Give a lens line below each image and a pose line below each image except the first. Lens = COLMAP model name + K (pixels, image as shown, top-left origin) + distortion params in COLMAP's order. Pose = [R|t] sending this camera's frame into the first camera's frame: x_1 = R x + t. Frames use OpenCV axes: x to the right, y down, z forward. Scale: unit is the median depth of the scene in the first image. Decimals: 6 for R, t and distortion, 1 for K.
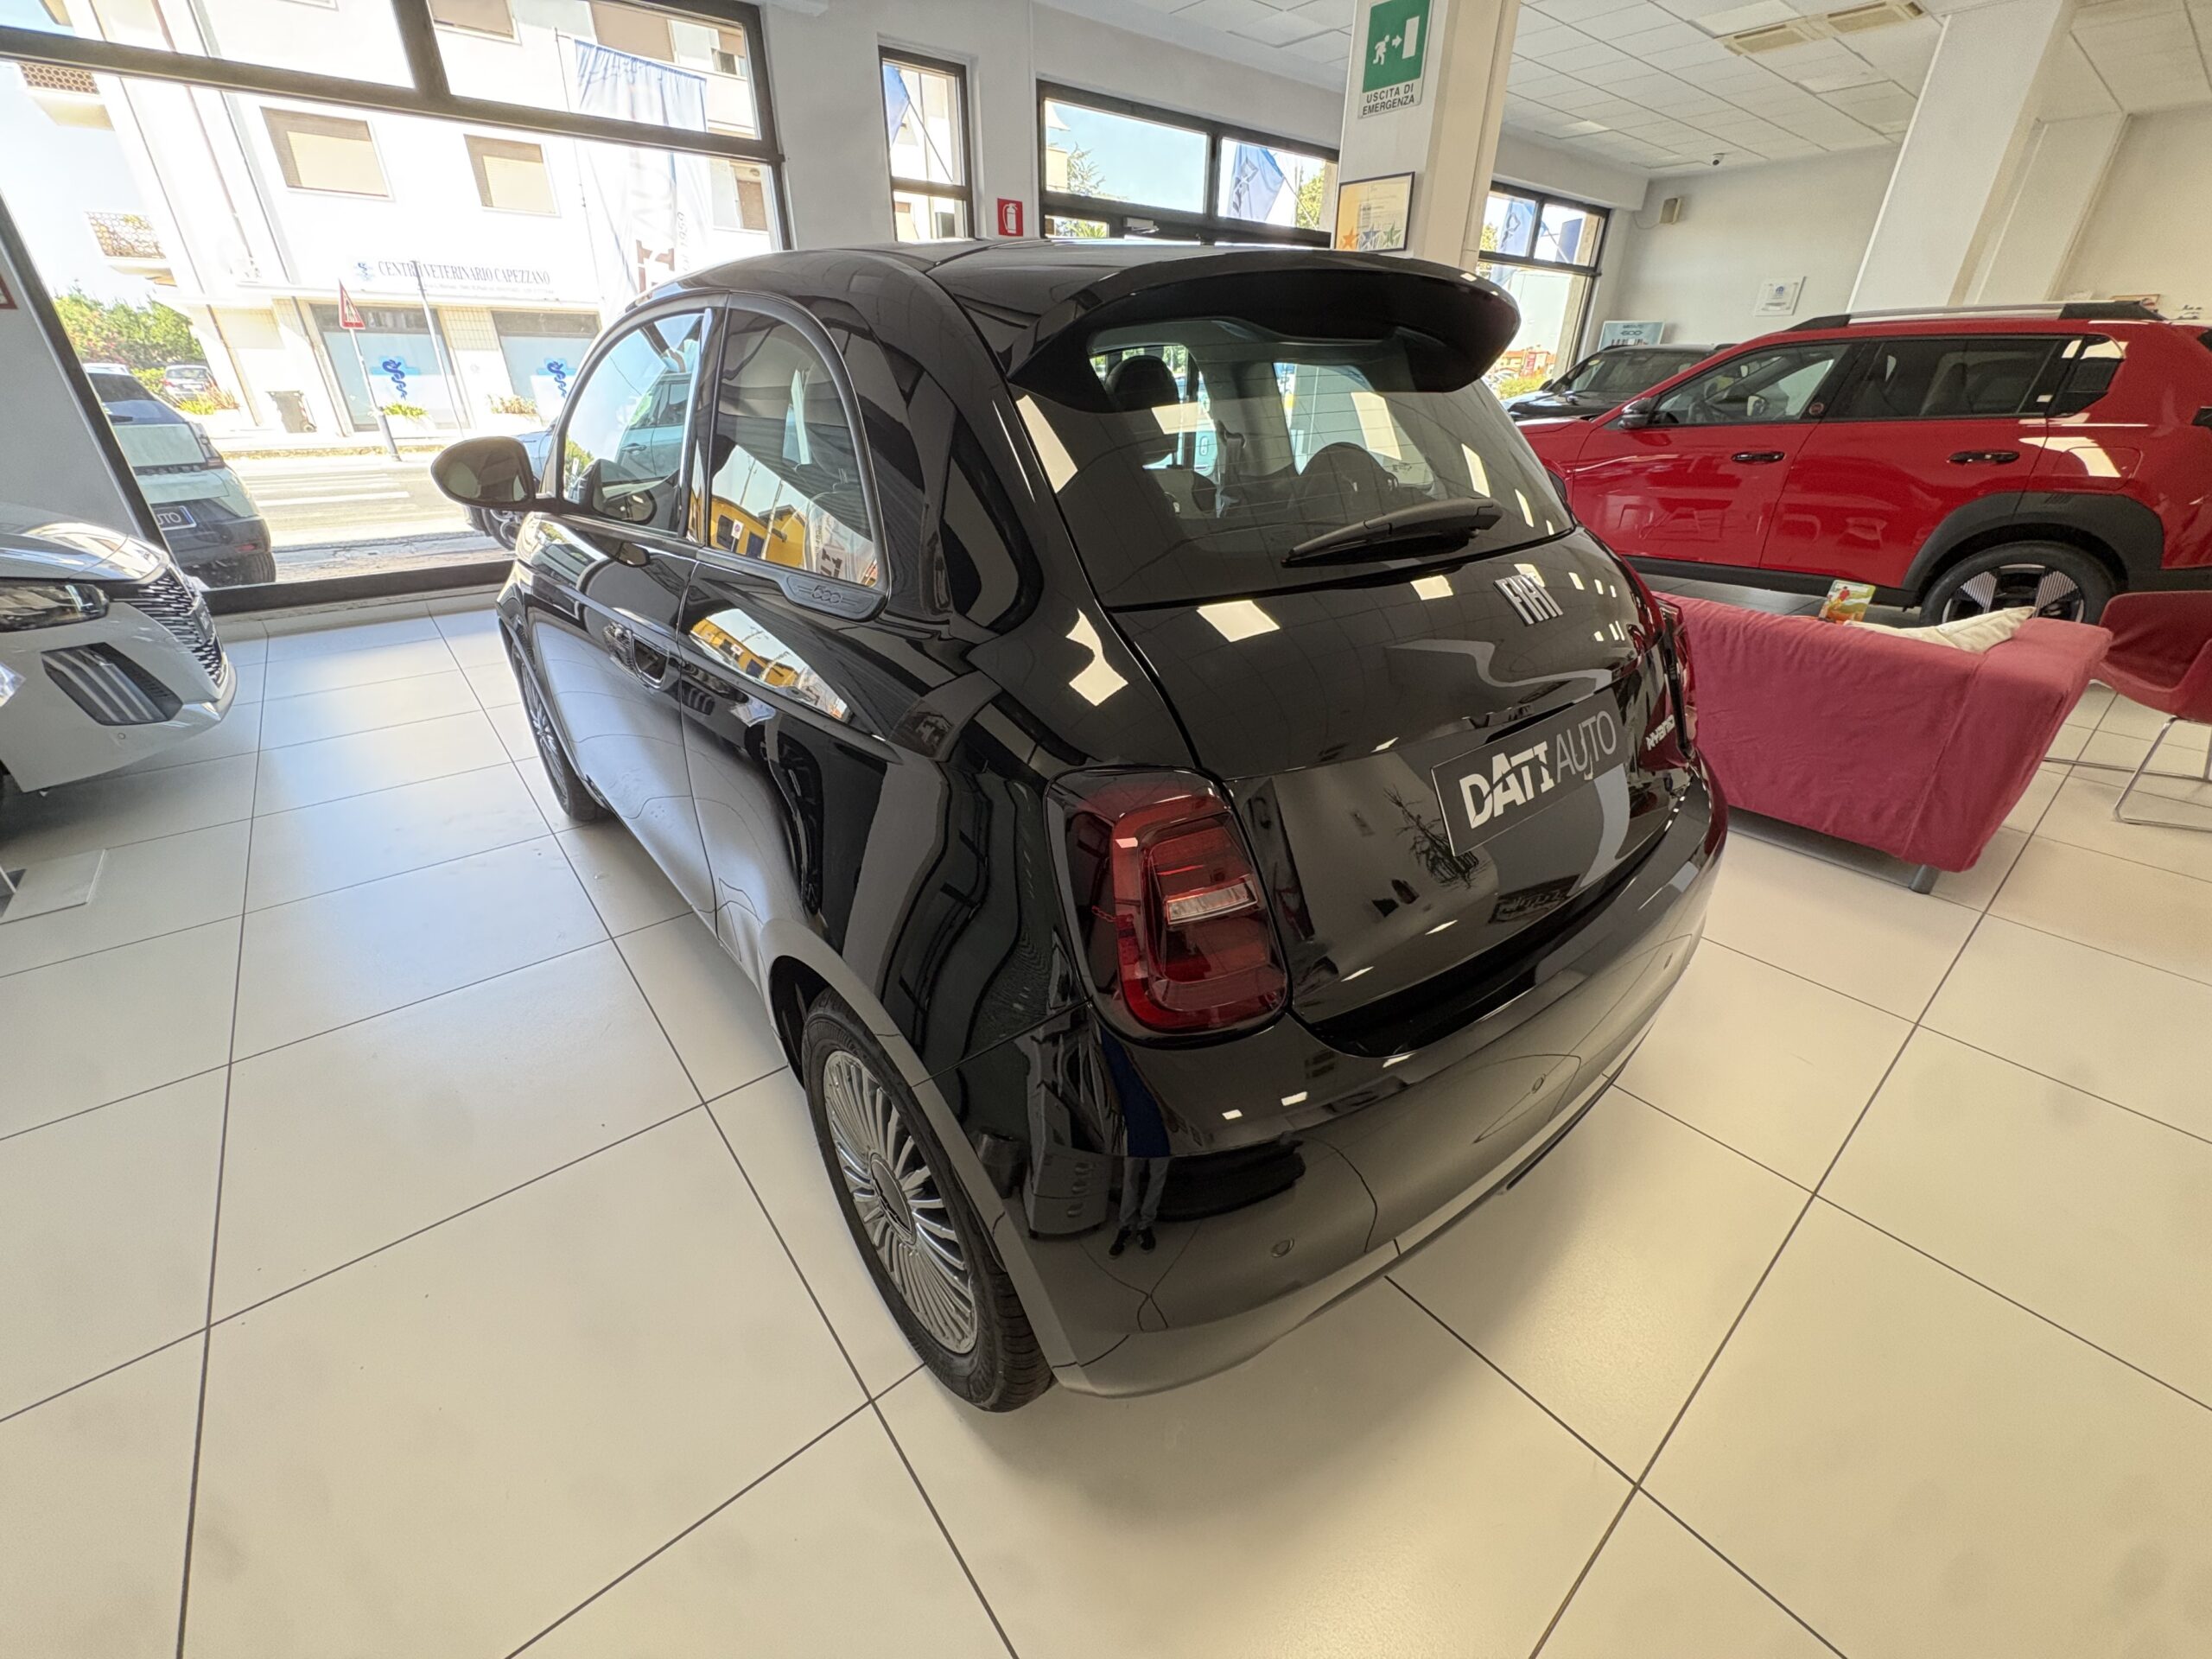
lens RADIAL K [[884.6, 0, 1106.0], [0, 884.6, 829.5], [0, 0, 1]] dist [0.000831, -0.000327]
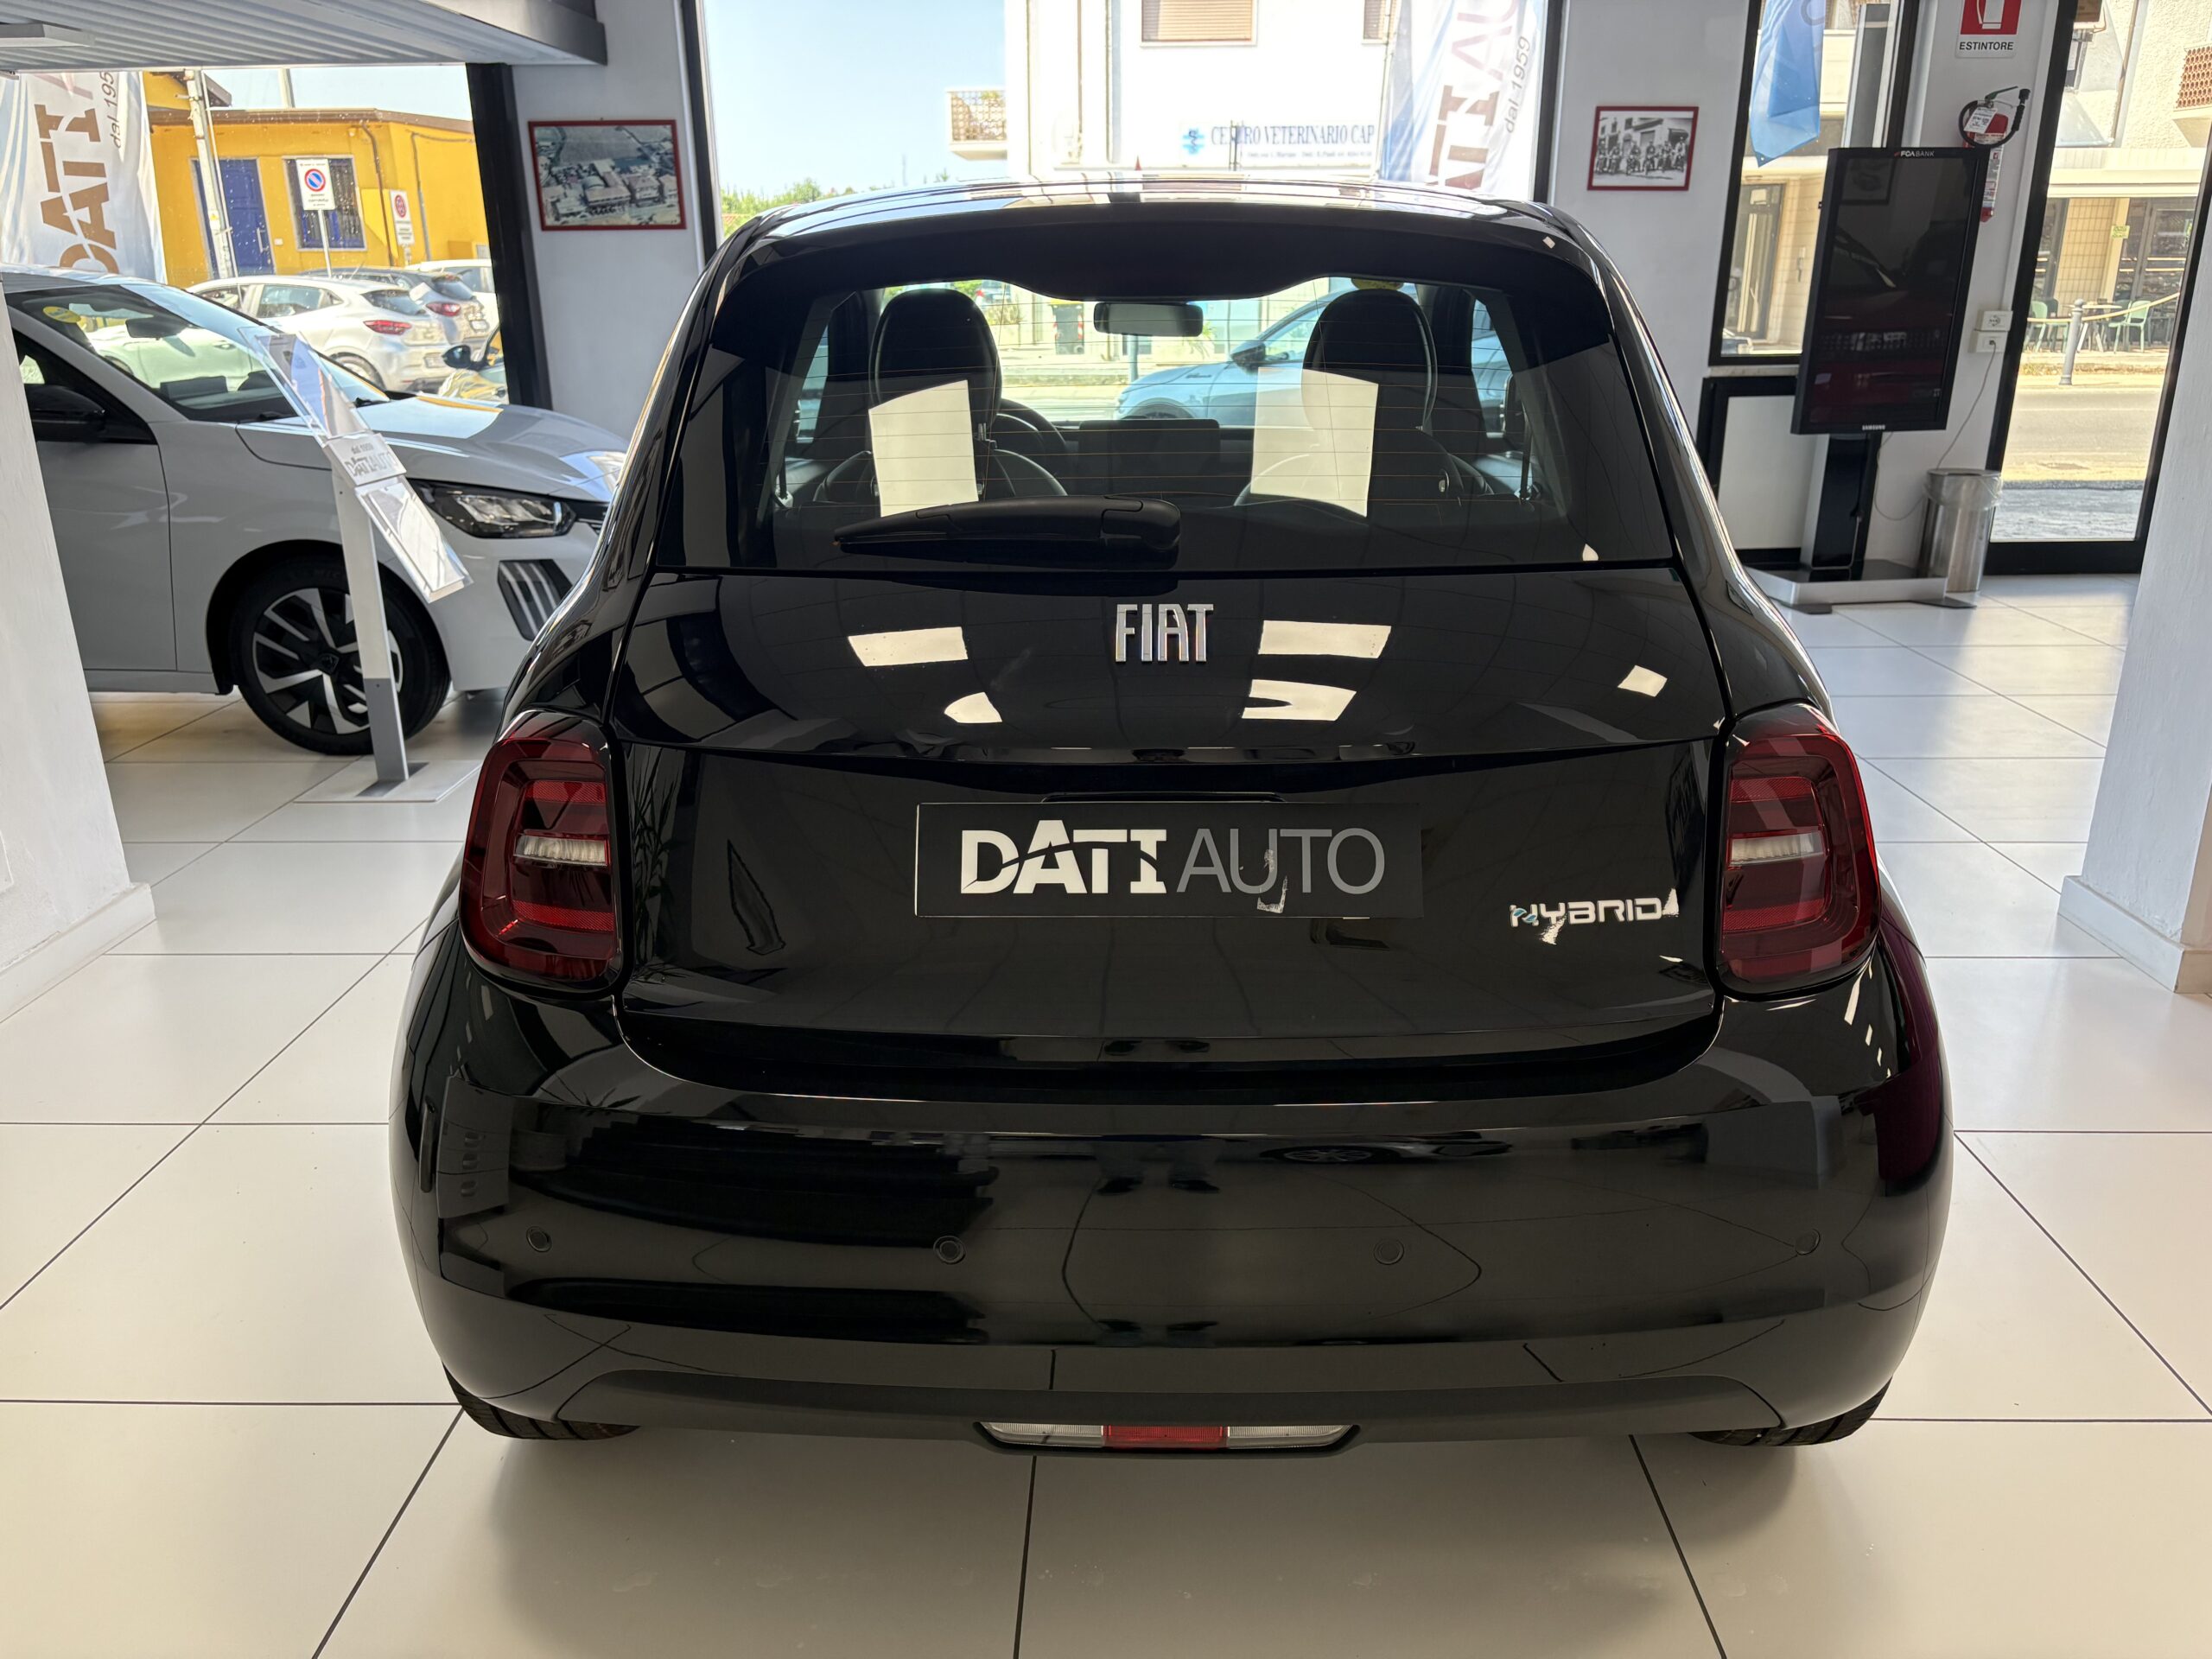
lens RADIAL K [[1688.5, 0, 1106.0], [0, 1688.5, 829.5], [0, 0, 1]] dist [0.092179, -0.105066]
pose [[0.757002, 0.195221, -0.623568, 0.520697], [-0.289177, 0.955873, -0.051801, -0.005303], [0.585939, 0.219535, 0.780051, -0.044150]]
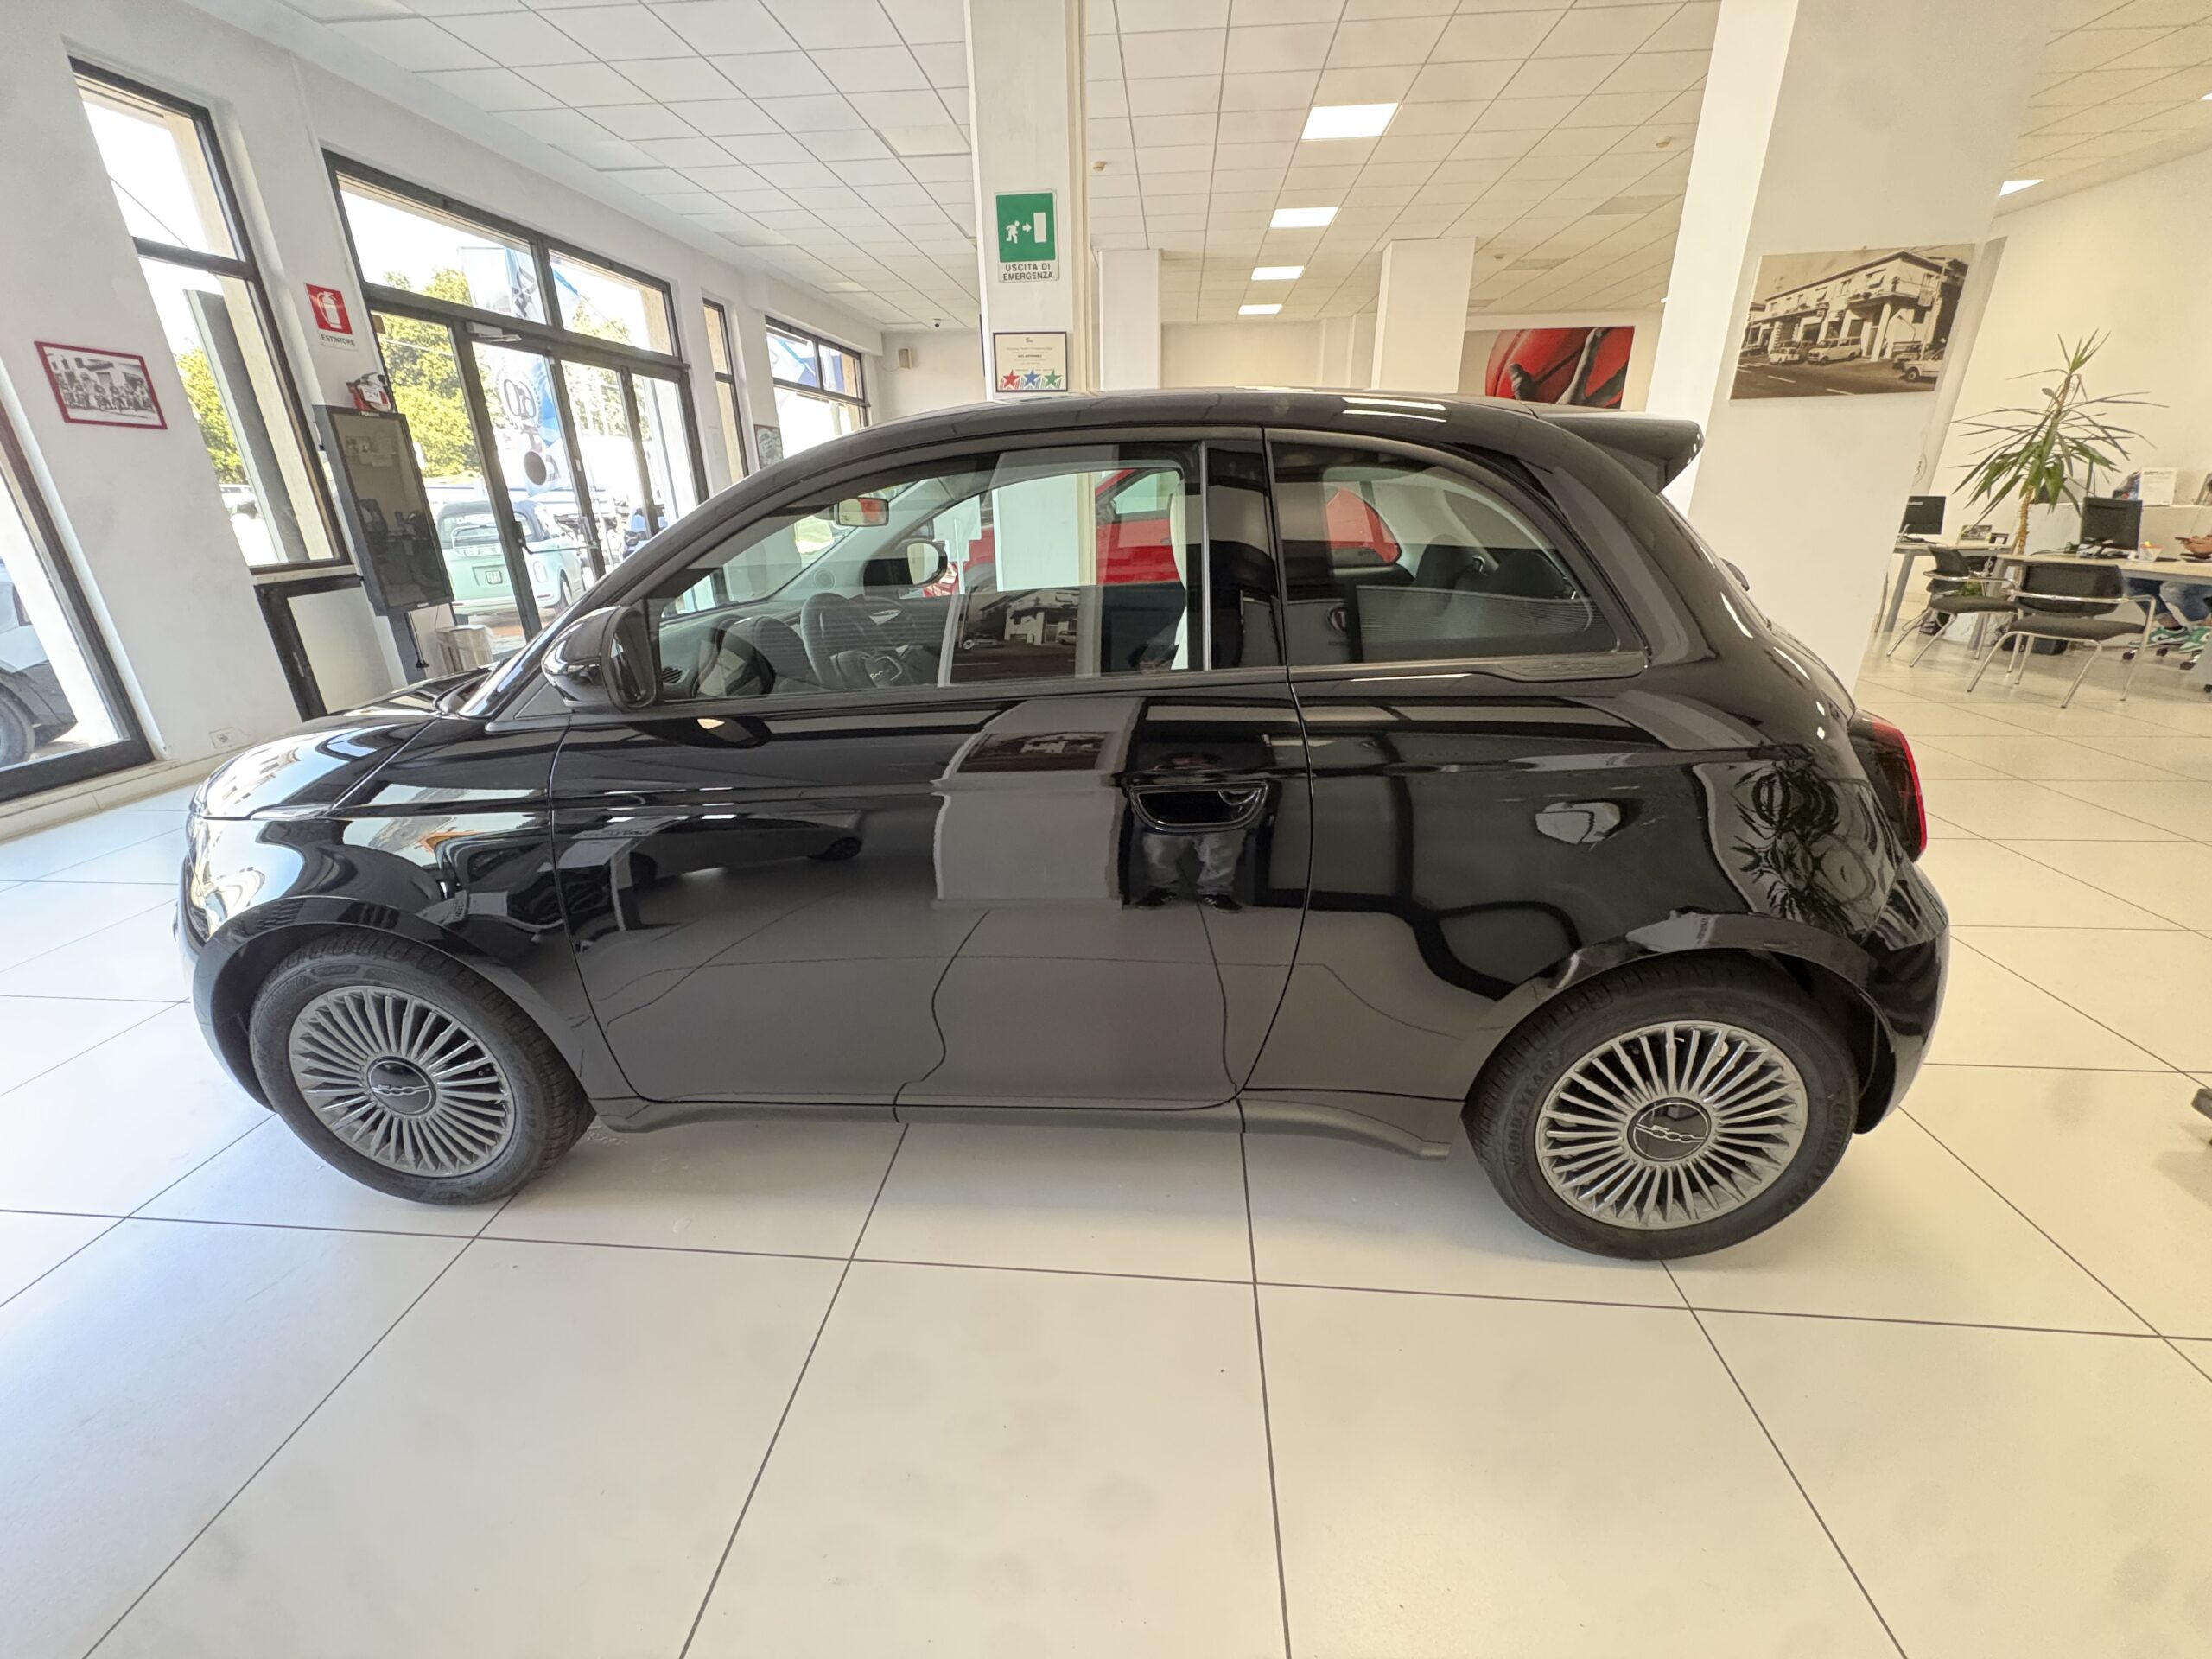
lens RADIAL K [[884.6, 0, 1106.0], [0, 884.6, 829.5], [0, 0, 1]] dist [0.000831, -0.000327]
pose [[0.694763, -0.277475, 0.663560, -0.605410], [0.346657, 0.937541, 0.029084, -0.115298], [-0.630184, 0.209821, 0.747558, 0.195954]]
